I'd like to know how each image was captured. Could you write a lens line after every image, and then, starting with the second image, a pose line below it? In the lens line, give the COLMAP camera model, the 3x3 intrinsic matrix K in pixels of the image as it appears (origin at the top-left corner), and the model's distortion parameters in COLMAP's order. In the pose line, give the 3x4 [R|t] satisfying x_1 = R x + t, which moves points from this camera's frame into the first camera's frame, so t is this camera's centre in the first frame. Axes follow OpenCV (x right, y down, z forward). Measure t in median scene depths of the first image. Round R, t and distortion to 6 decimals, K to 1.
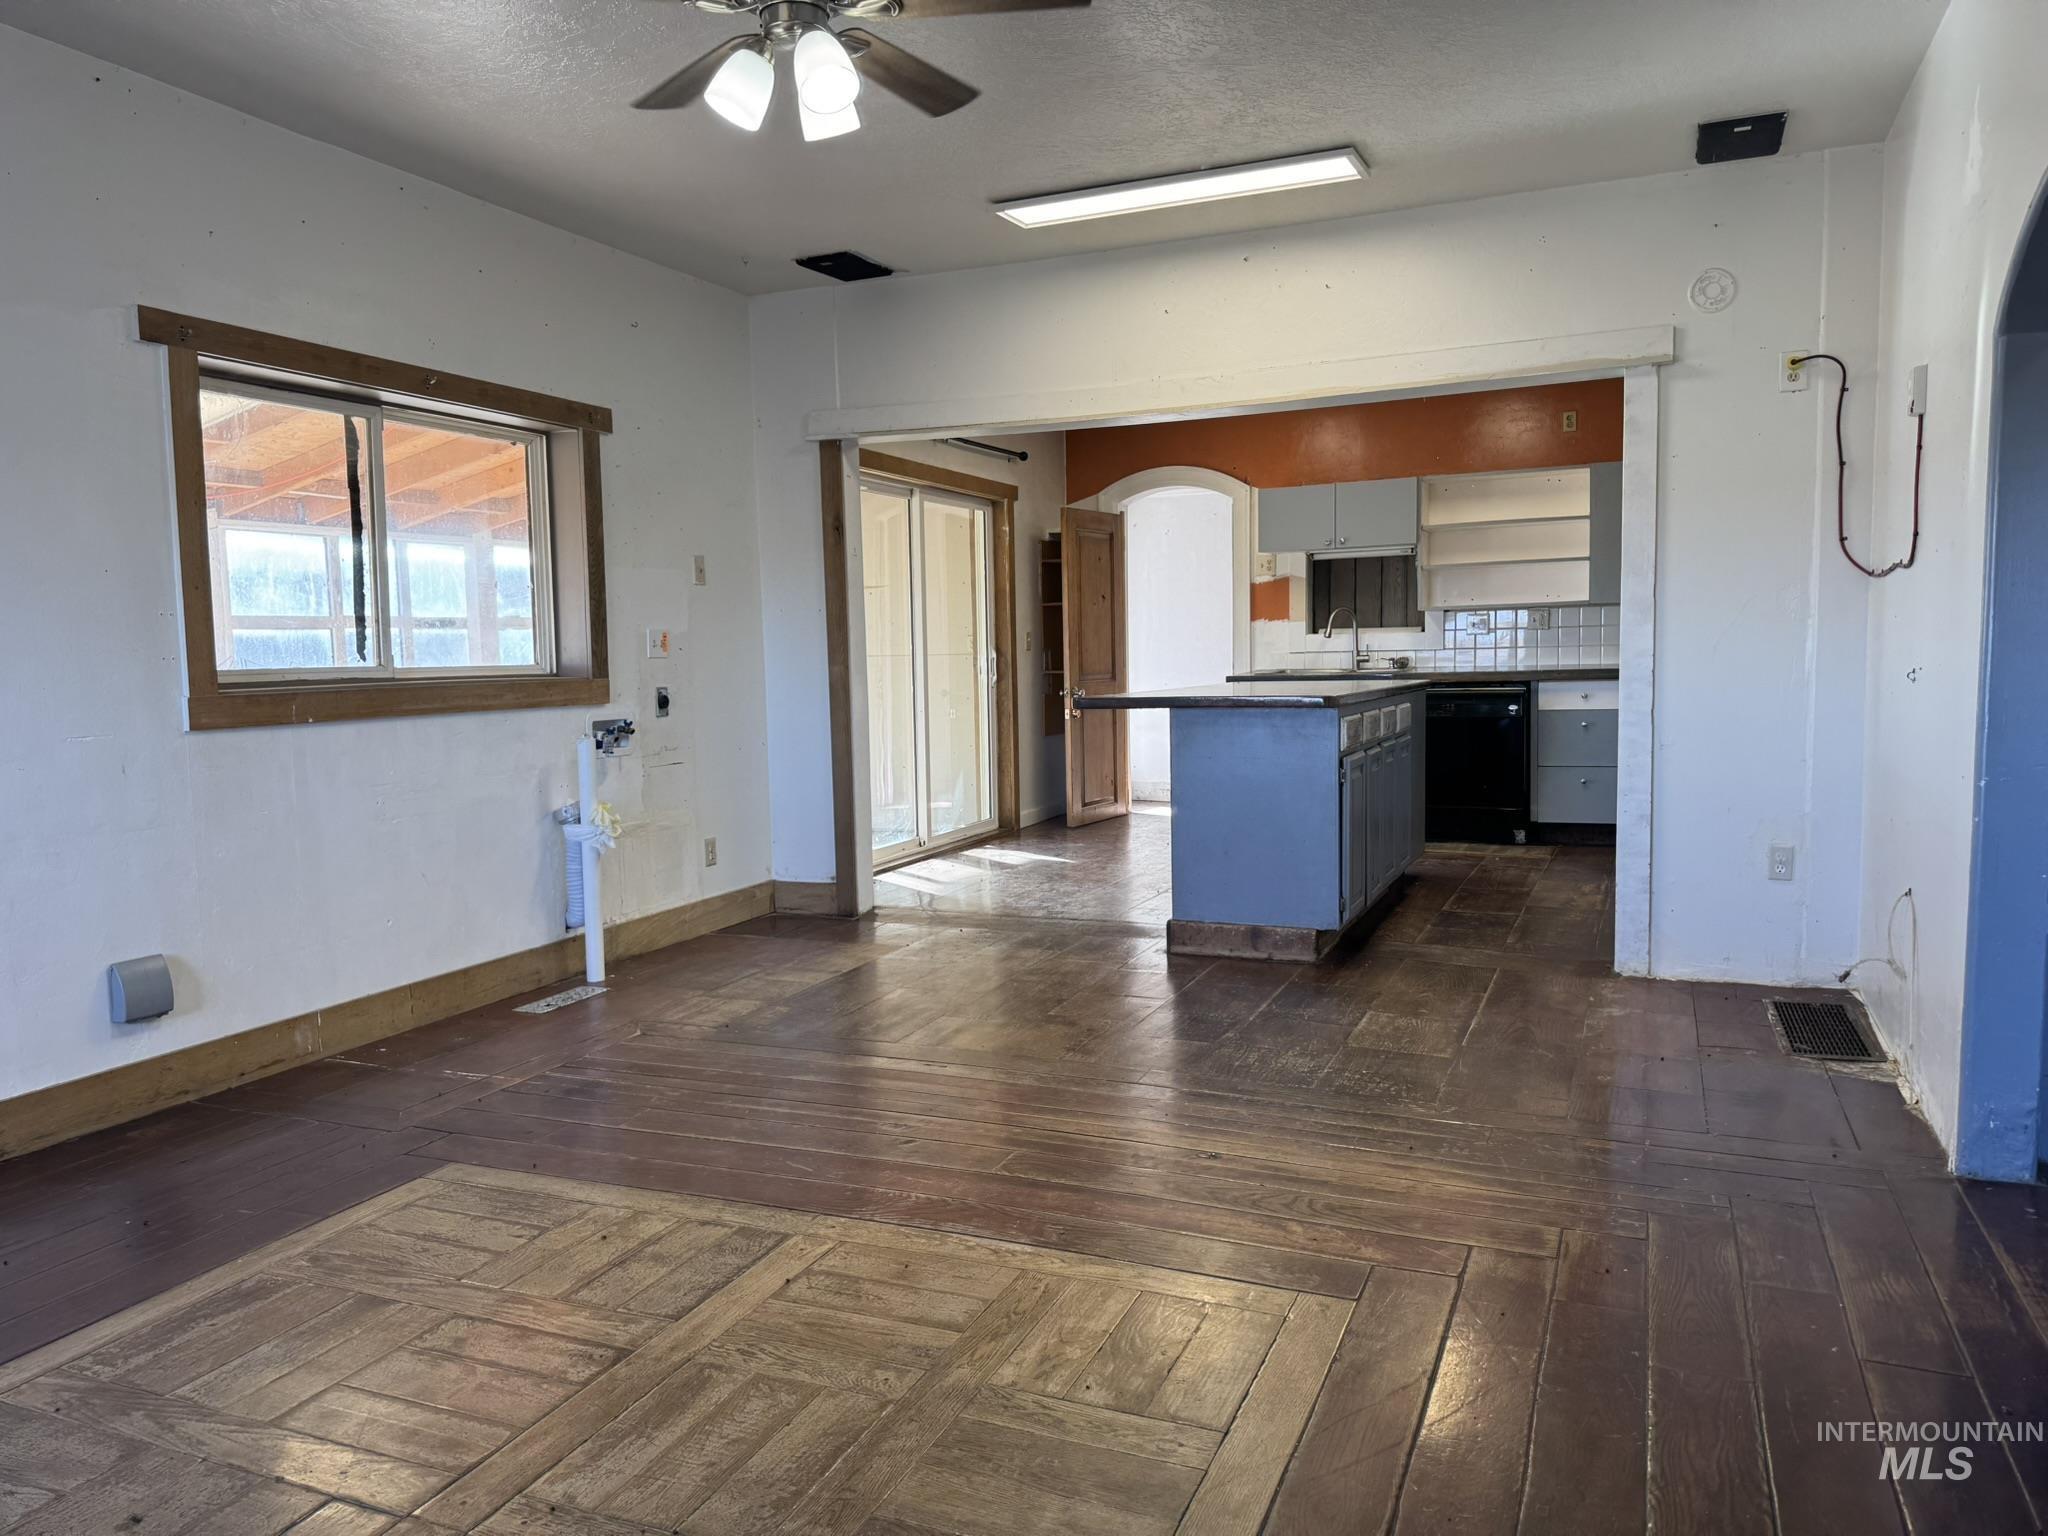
lens RADIAL K [[1434.2, 0, 1025.0], [0, 1434.2, 776.9], [0, 0, 1]] dist [0.054379, -0.067085]
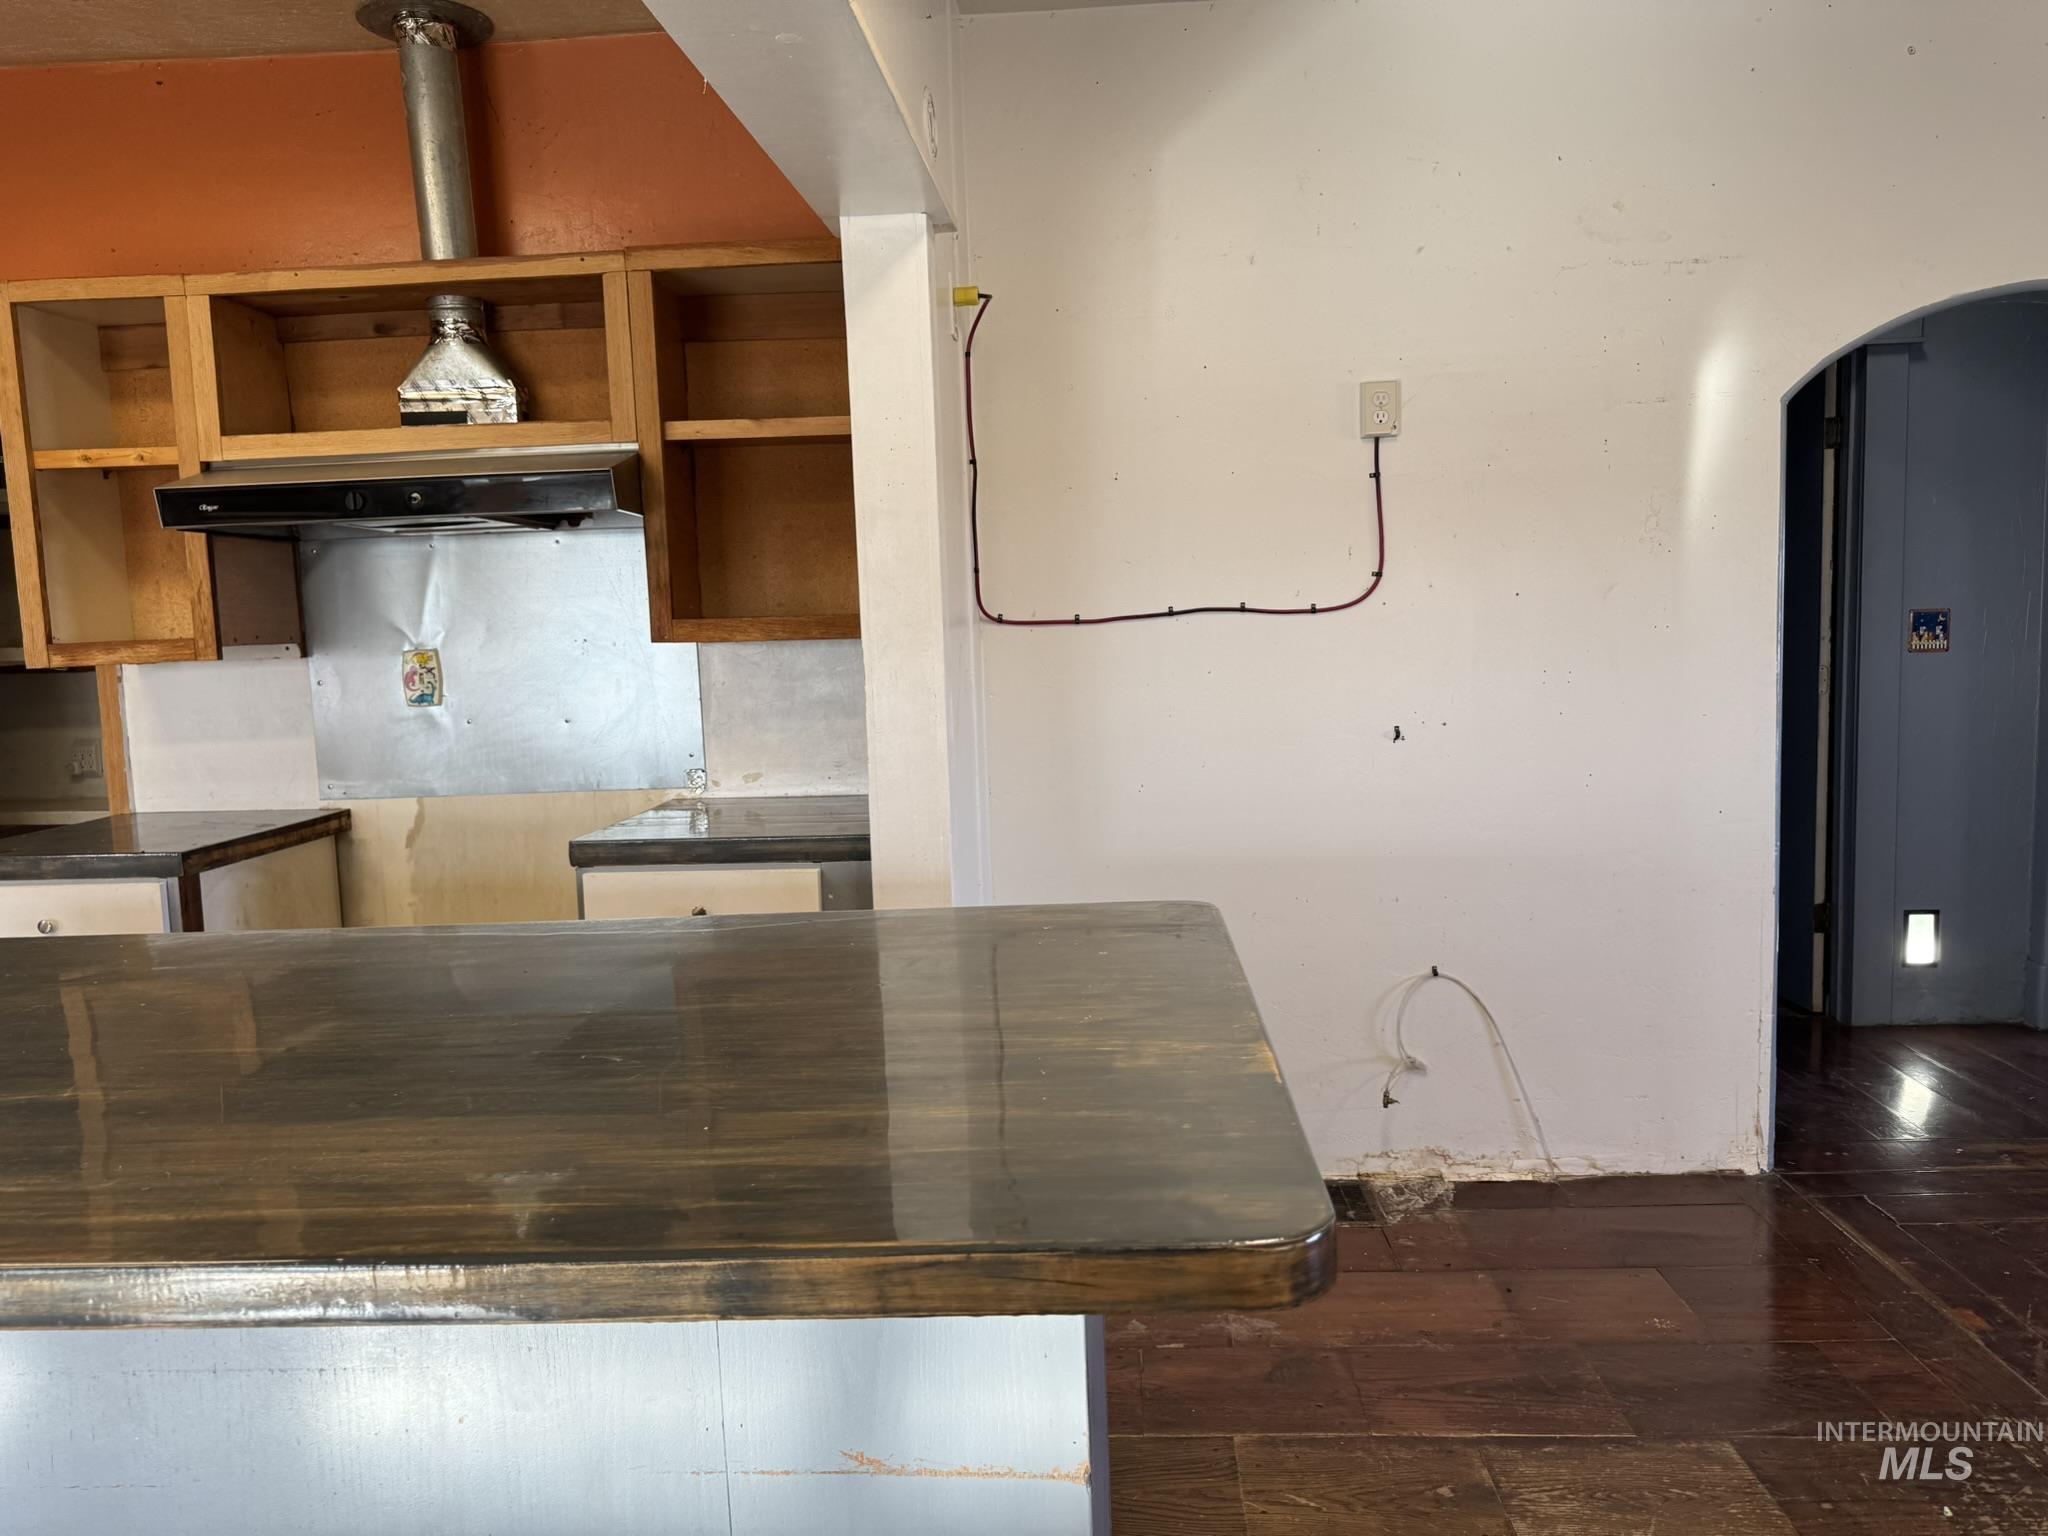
lens RADIAL K [[1434.2, 0, 1022.1], [0, 1434.2, 778.6], [0, 0, 1]] dist [0.054379, -0.067085]
pose [[-0.338820, -0.068637, 0.938344, -0.177519], [0.123895, 0.985396, 0.116815, -0.229737], [-0.932658, 0.155835, -0.325368, 1.978834]]
